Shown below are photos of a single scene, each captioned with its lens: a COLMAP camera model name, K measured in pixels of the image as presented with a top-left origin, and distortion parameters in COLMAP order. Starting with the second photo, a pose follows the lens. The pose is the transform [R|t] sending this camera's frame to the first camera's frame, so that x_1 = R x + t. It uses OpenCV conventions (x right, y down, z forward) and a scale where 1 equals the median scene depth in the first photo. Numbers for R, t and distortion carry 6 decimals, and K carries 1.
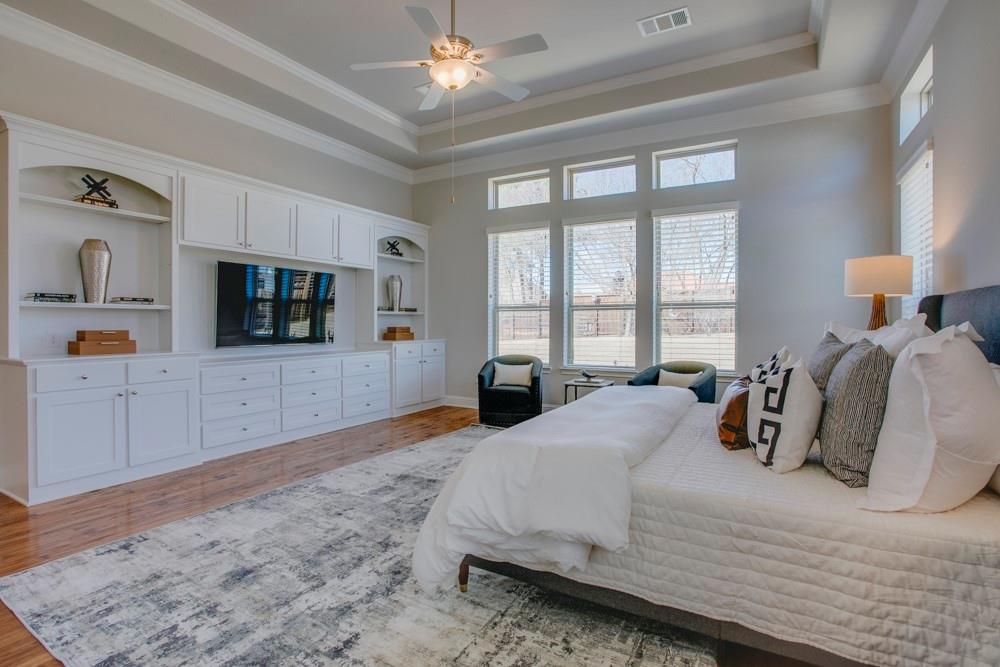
lens RADIAL K [[490.1, 0, 500.0], [0, 490.1, 333.5], [0, 0, 1]] dist [-0.050354, 0.018309]
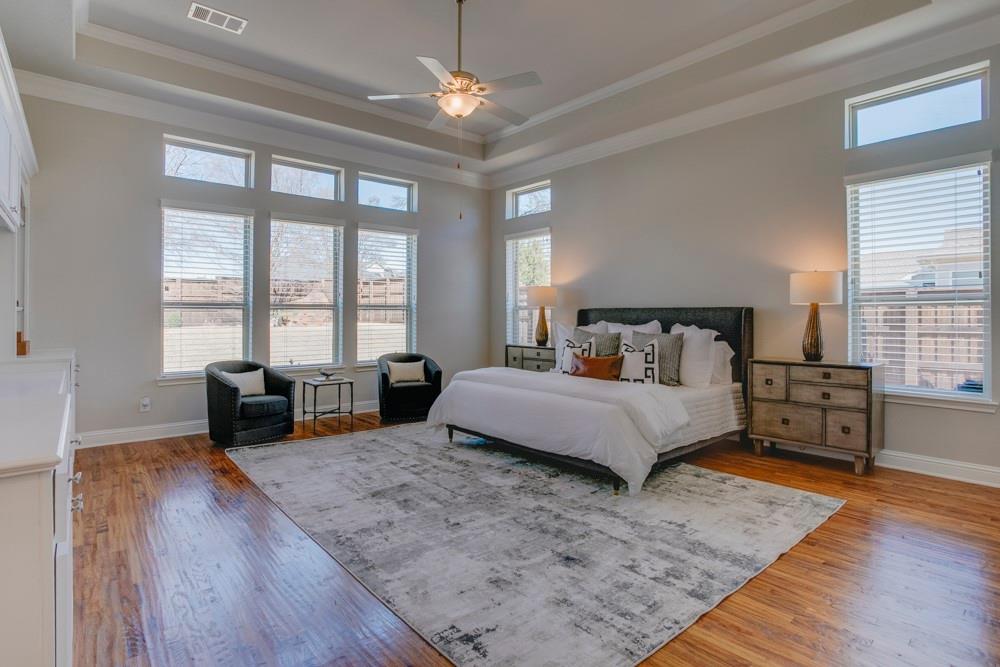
lens RADIAL K [[495.7, 0, 493.5], [0, 495.7, 332.2], [0, 0, 1]] dist [-0.070999, 0.029818]
pose [[0.341701, -0.030604, 0.939310, -1.260662], [0.019858, 0.999482, 0.025341, -0.039829], [-0.939599, 0.009994, 0.342131, 0.602702]]
